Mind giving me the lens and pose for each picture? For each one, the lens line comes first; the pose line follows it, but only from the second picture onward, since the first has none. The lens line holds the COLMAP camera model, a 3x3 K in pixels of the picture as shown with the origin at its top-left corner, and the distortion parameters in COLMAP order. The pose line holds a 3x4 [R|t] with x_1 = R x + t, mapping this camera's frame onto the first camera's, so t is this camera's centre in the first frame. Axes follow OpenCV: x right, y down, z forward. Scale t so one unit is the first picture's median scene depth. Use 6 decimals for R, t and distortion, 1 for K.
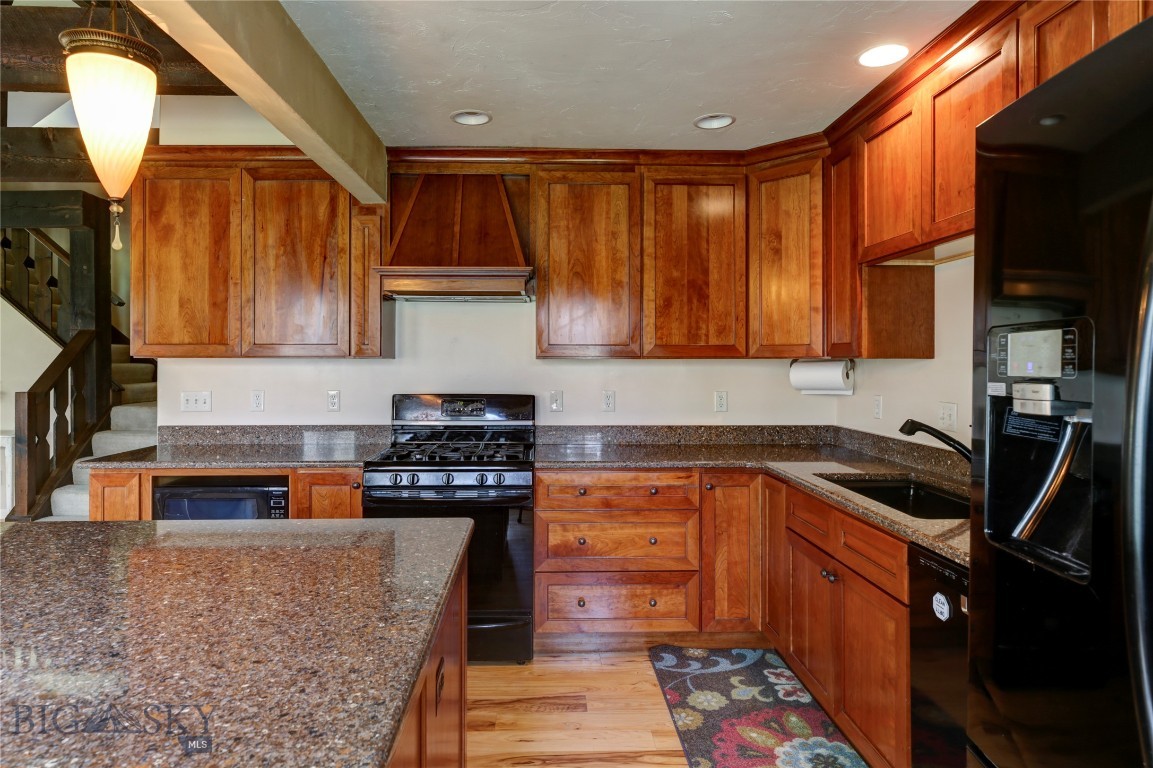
lens RADIAL K [[650.4, 0, 567.5], [0, 650.4, 363.7], [0, 0, 1]] dist [-0.009000, 0.004942]
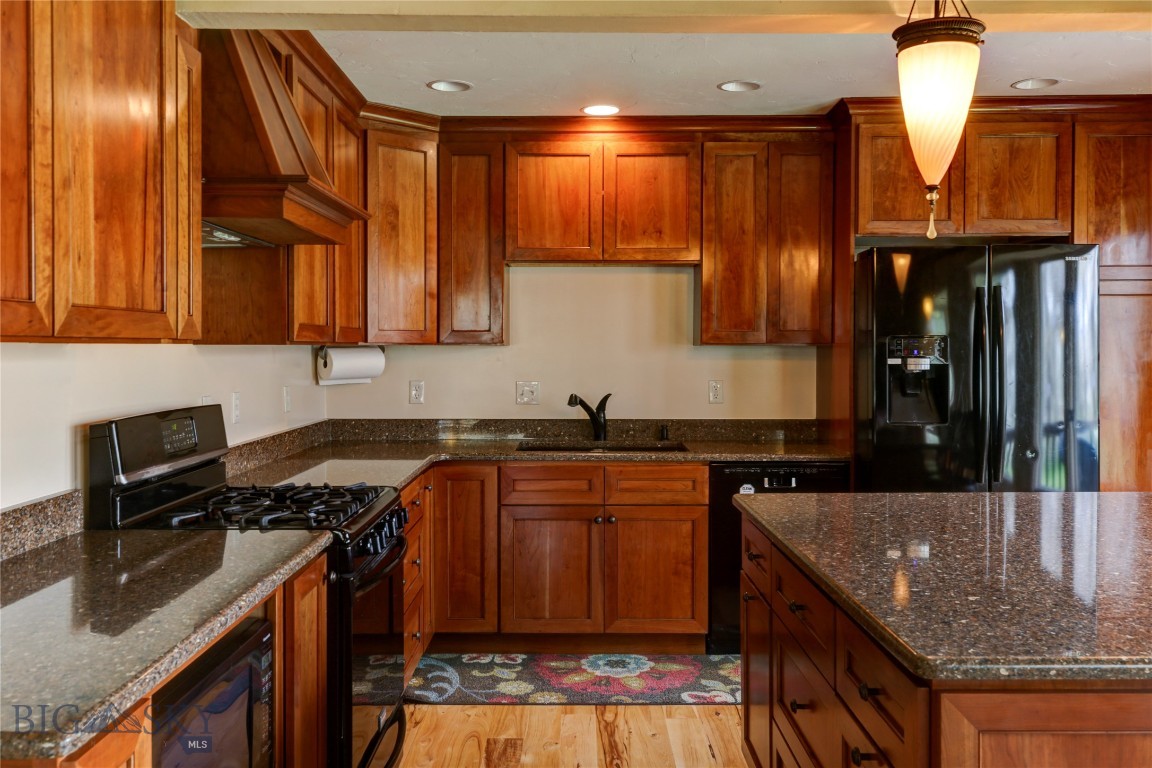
lens RADIAL K [[960.6, 0, 571.6], [0, 960.6, 369.4], [0, 0, 1]] dist [0.022363, -0.014923]
pose [[0.044366, -0.025559, 0.998688, -1.021239], [-0.000700, 0.999672, 0.025615, -0.007720], [-0.999015, -0.001835, 0.044334, 0.693577]]
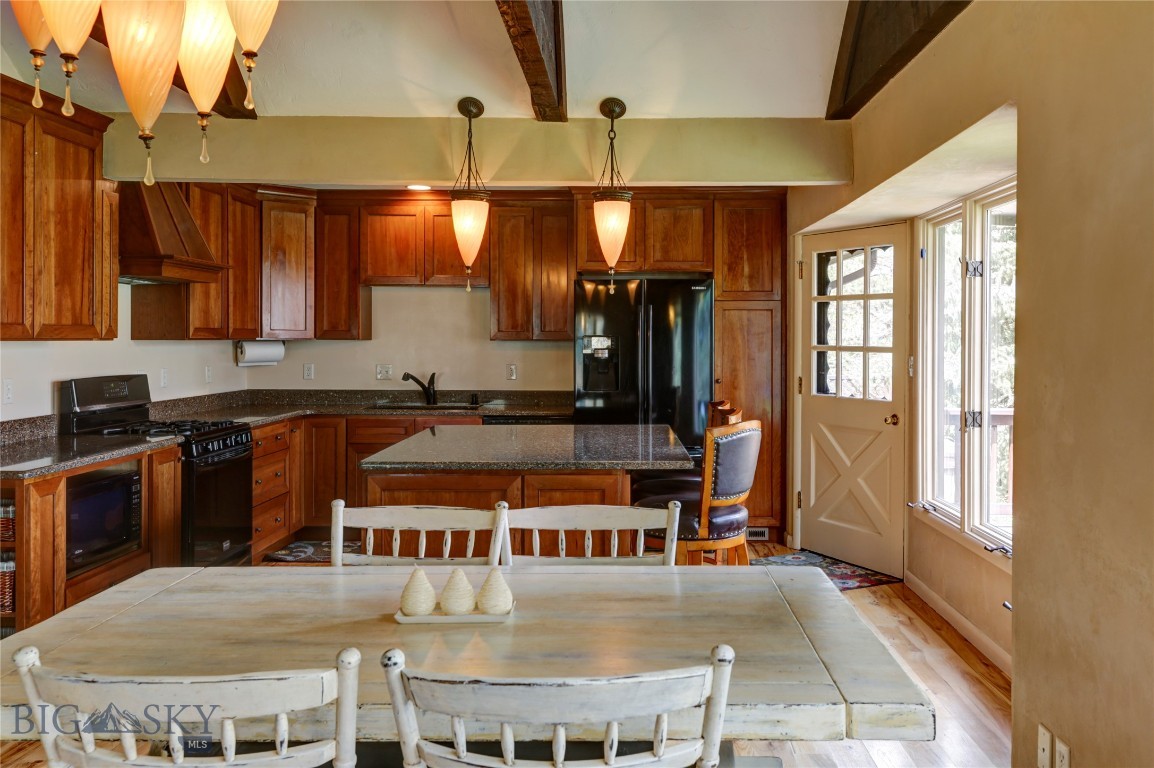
lens RADIAL K [[964.0, 0, 620.4], [0, 964.0, 352.0], [0, 0, 1]] dist [0.036805, -0.029569]
pose [[0.041434, -0.016181, 0.999010, -1.734704], [-0.004297, 0.999857, 0.016373, -0.018176], [-0.999132, -0.004971, 0.041359, 0.187556]]
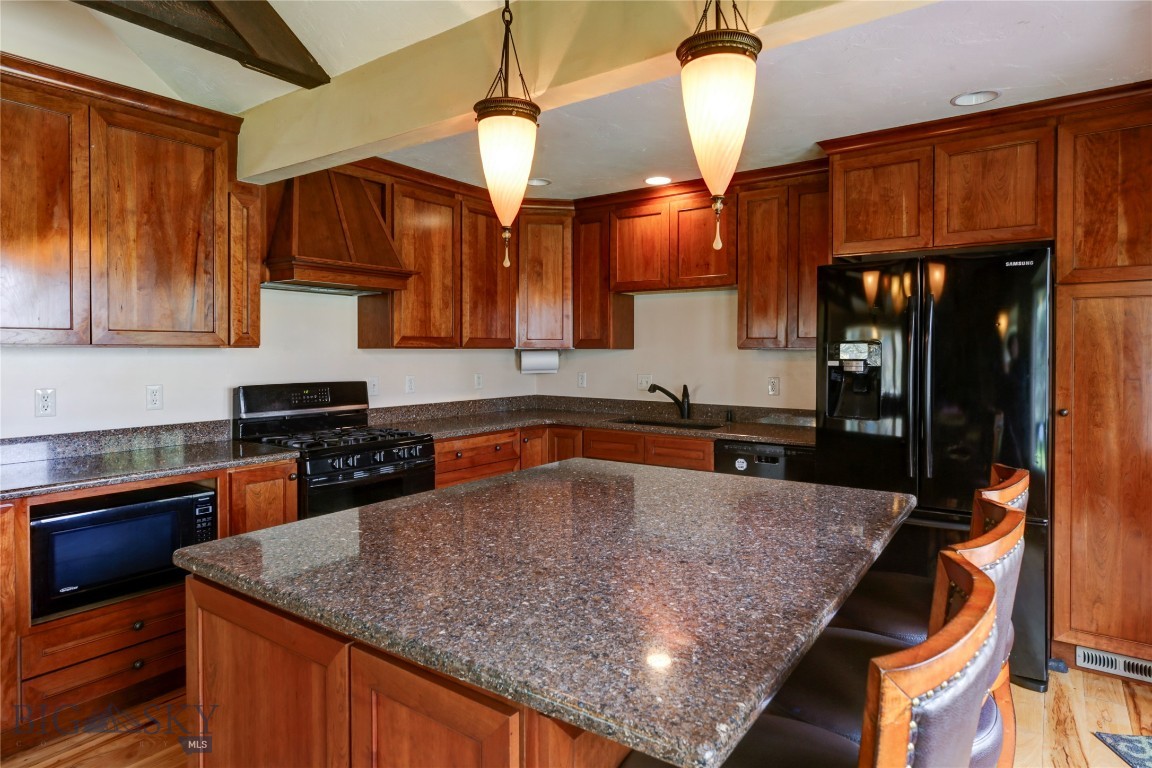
lens RADIAL K [[649.8, 0, 580.8], [0, 649.8, 362.1], [0, 0, 1]] dist [-0.009000, 0.004942]
pose [[0.612793, -0.014935, 0.790102, -0.761557], [-0.001648, 0.999795, 0.020177, -0.007391], [-0.790242, -0.013666, 0.612643, 0.044764]]
